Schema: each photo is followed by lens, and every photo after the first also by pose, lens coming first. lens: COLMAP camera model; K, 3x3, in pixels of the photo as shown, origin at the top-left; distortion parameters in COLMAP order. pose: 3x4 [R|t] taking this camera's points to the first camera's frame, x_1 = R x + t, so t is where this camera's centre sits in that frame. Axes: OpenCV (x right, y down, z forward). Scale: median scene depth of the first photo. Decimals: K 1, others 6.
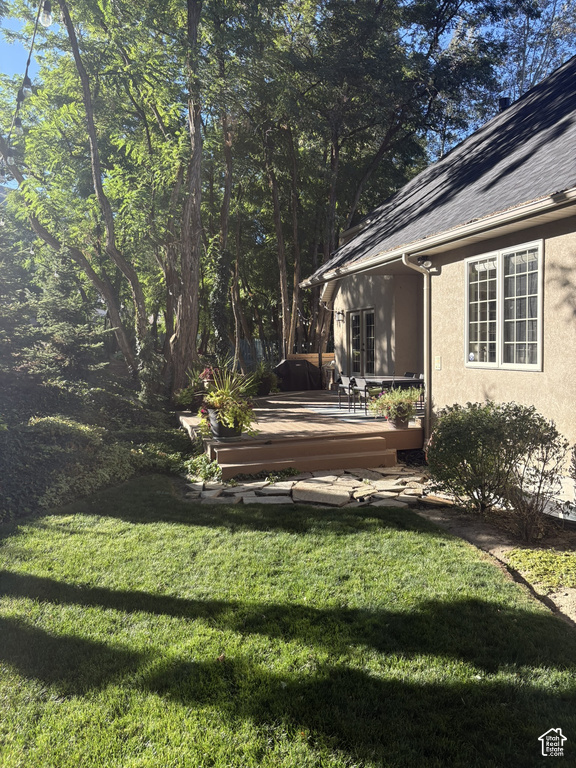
lens RADIAL K [[584.6, 0, 285.3], [0, 584.6, 384.2], [0, 0, 1]] dist [0.025866, 0.009968]
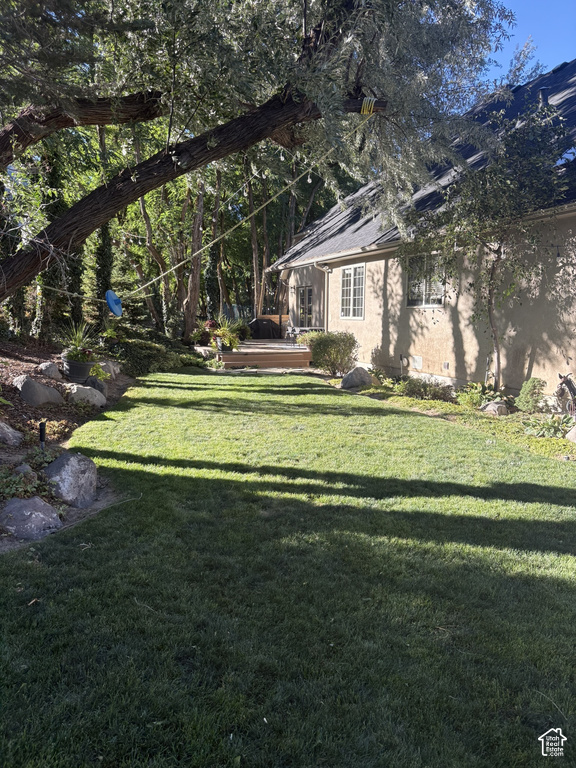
lens RADIAL K [[581.5, 0, 288.0], [0, 581.5, 384.0], [0, 0, 1]] dist [0.081492, -0.105499]
pose [[0.998498, 0.014181, 0.052921, 0.009078], [-0.017178, 0.998248, 0.056622, 0.064989], [-0.052026, -0.057446, 0.996992, -0.797394]]
